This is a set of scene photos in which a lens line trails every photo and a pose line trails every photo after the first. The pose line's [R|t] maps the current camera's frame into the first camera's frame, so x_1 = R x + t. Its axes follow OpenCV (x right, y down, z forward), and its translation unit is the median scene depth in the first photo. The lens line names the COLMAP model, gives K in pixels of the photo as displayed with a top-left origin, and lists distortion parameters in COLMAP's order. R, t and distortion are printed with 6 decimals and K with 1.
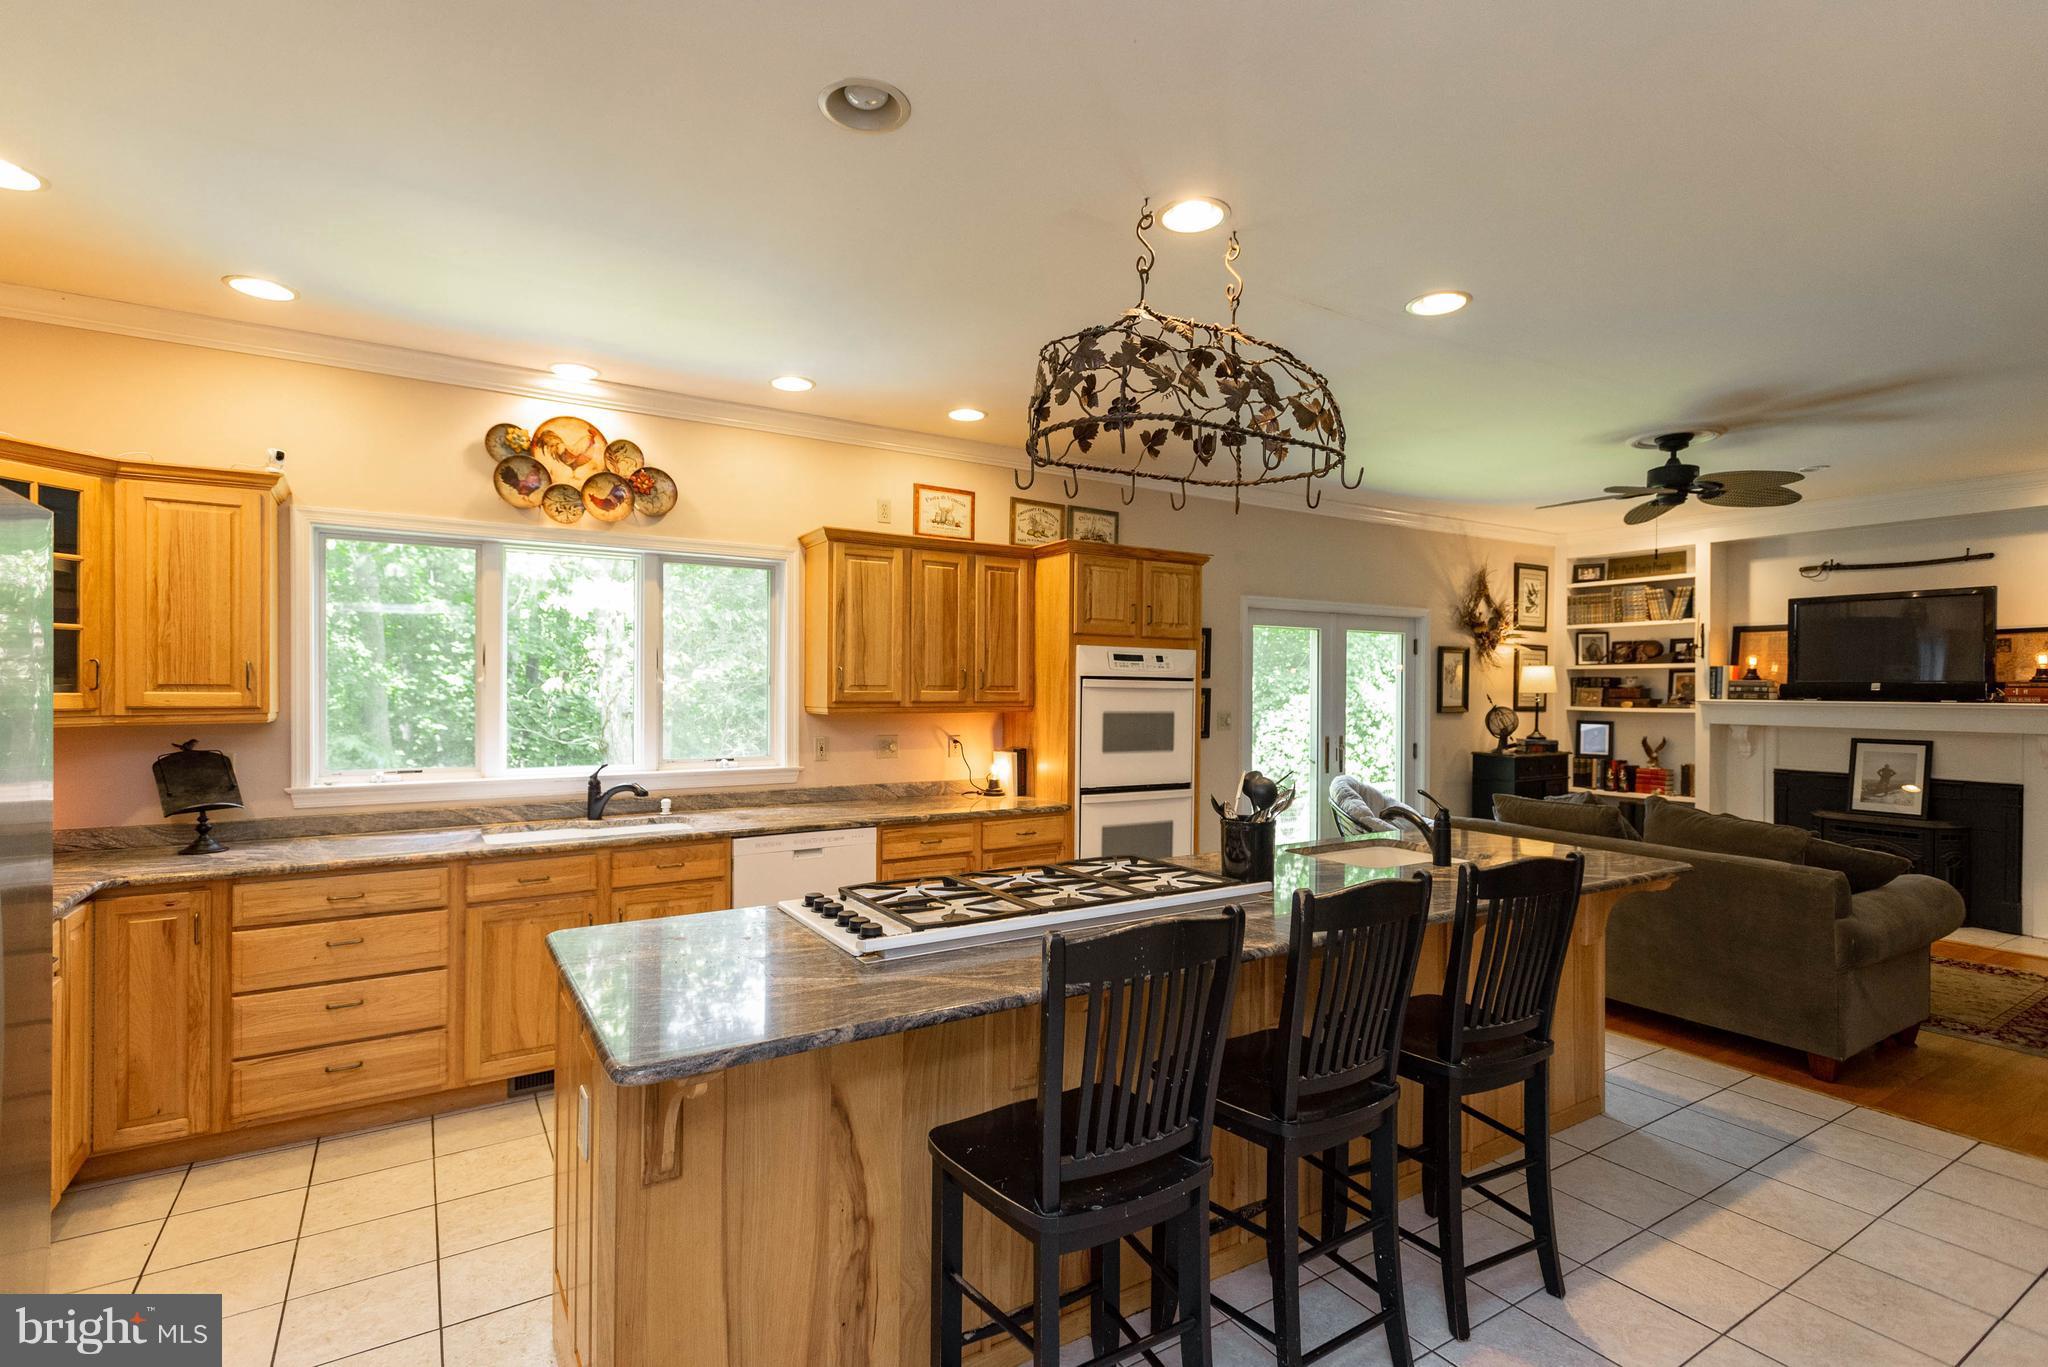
lens RADIAL K [[962.4, 0, 1017.9], [0, 962.4, 697.0], [0, 0, 1]] dist [0.019694, -0.000289]
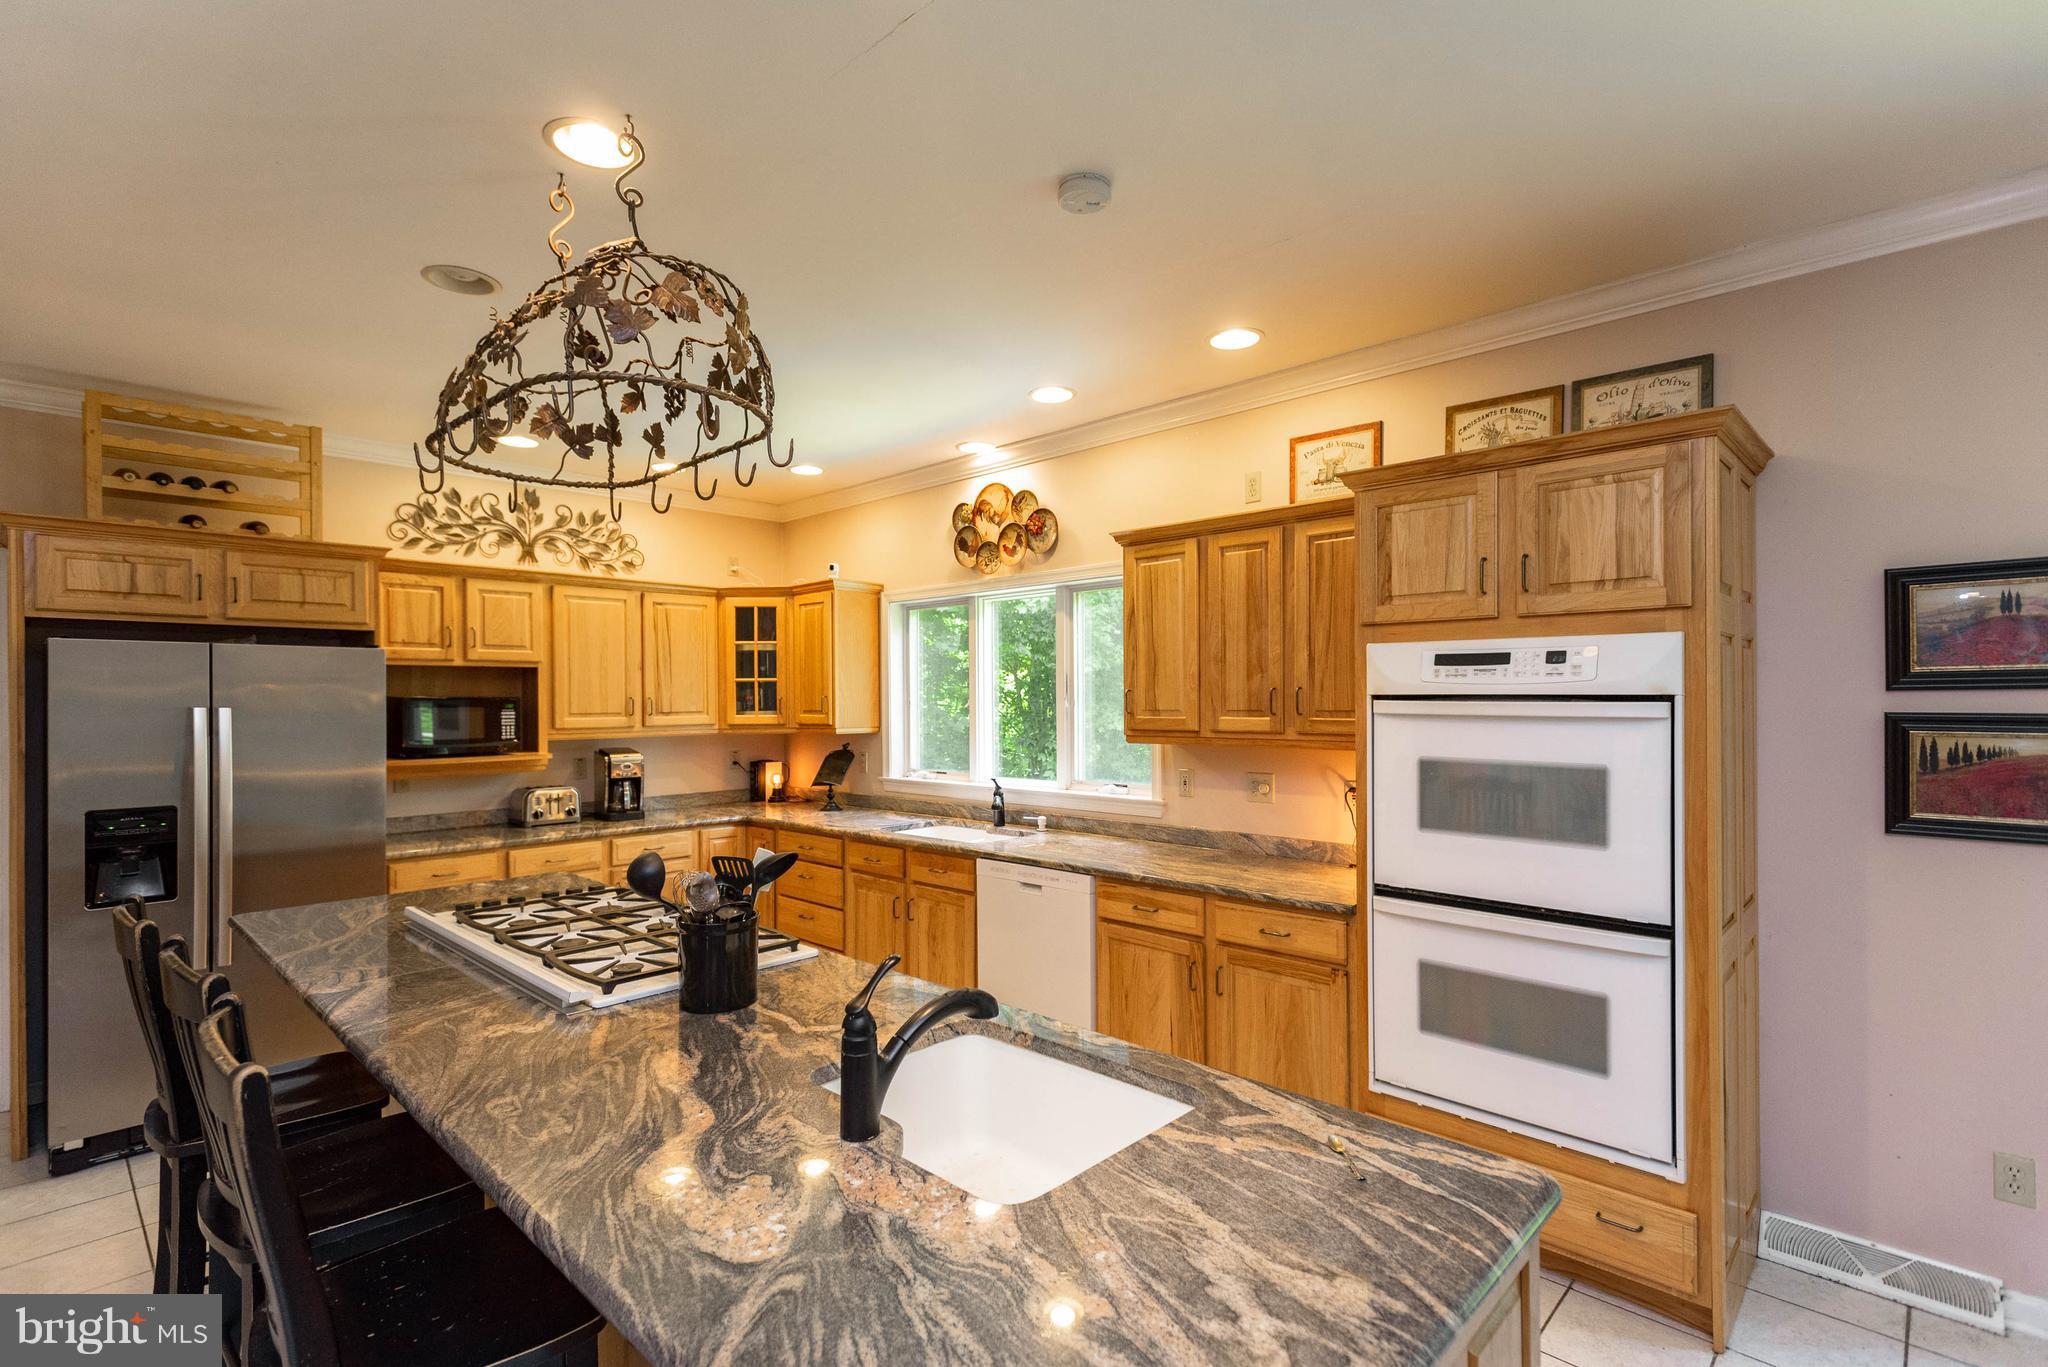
lens RADIAL K [[962.4, 0, 1017.9], [0, 962.4, 697.0], [0, 0, 1]] dist [0.019694, -0.000289]
pose [[0.241846, -0.008438, -0.970278, 0.472165], [-0.002694, 0.999952, -0.009368, -0.011414], [0.970311, 0.004880, 0.241812, 0.510760]]
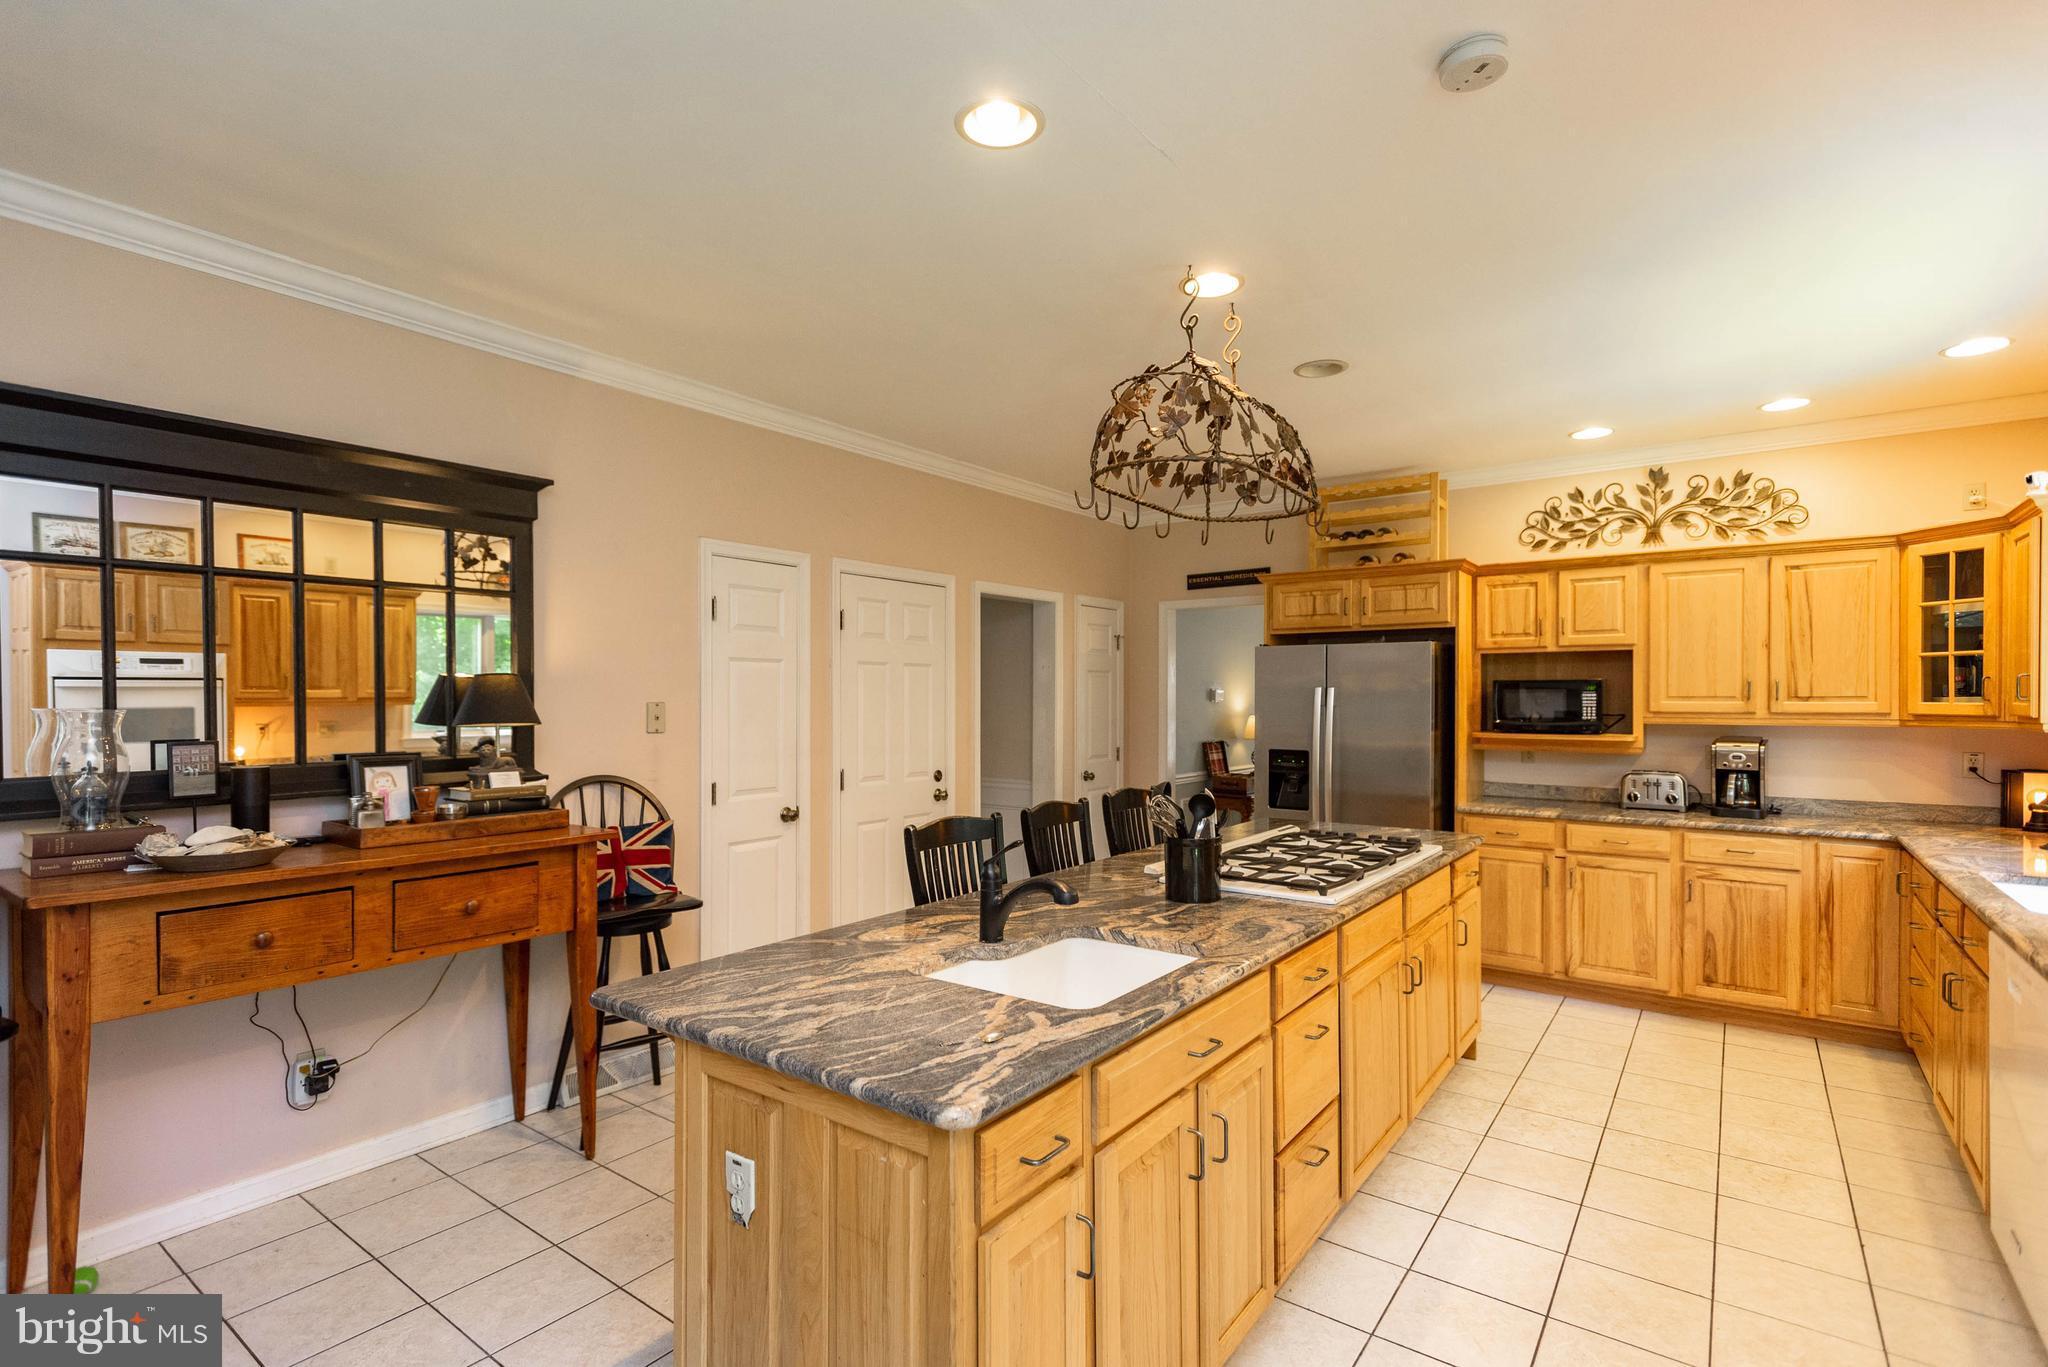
lens RADIAL K [[962.4, 0, 1017.9], [0, 962.4, 697.0], [0, 0, 1]] dist [0.019694, -0.000289]
pose [[-0.932741, -0.004033, -0.360524, 0.359713], [-0.008277, 0.999913, 0.010228, -0.007149], [0.360452, 0.012524, -0.932694, 0.894008]]
